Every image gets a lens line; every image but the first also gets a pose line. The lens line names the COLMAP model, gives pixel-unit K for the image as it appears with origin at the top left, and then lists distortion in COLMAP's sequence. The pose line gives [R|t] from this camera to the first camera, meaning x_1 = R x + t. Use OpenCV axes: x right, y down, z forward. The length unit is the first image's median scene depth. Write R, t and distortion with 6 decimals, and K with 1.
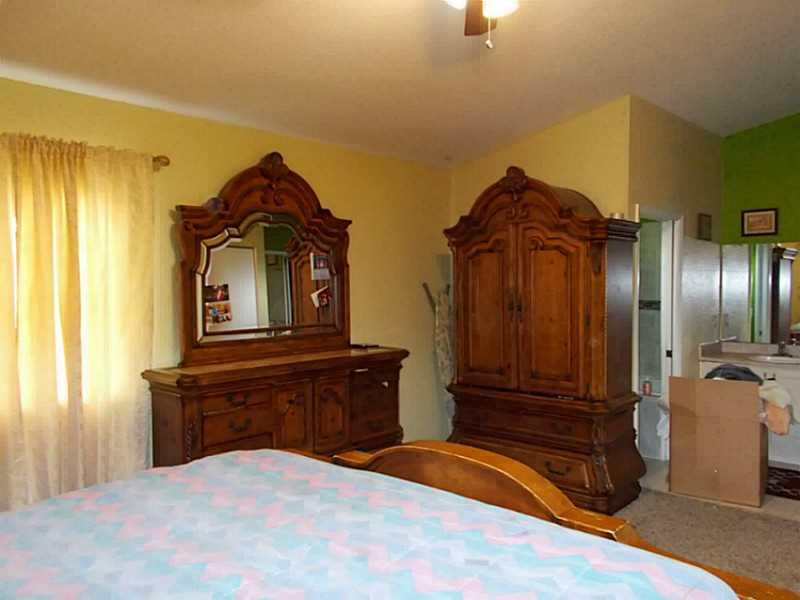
lens RADIAL K [[619.6, 0, 397.3], [0, 619.6, 298.0], [0, 0, 1]] dist [0.019716, 0.000434]
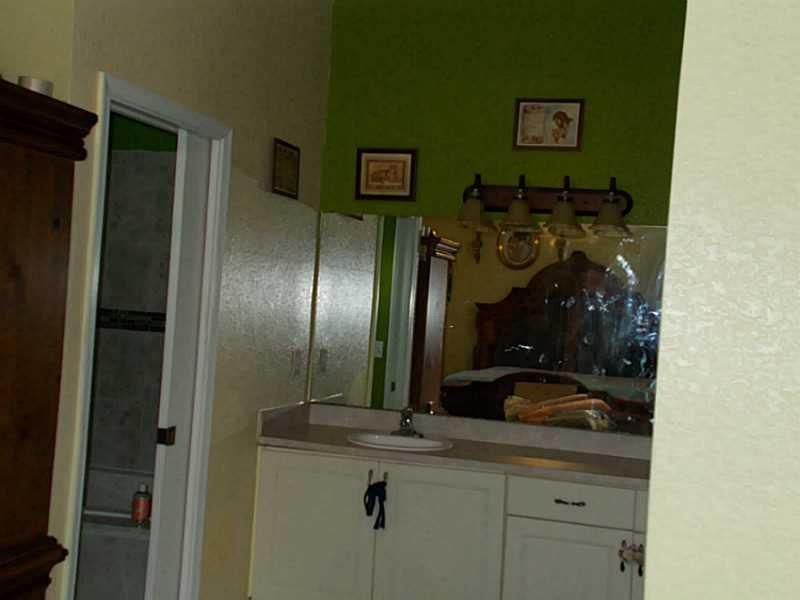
lens RADIAL K [[1029.6, 0, 400.4], [0, 1029.6, 300.8], [0, 0, 1]] dist [0.141382, 0.000000]
pose [[0.882343, 0.066614, 0.465869, 0.200753], [-0.062547, 0.997748, -0.024203, 0.002680], [-0.466432, -0.007783, 0.884523, 0.240661]]
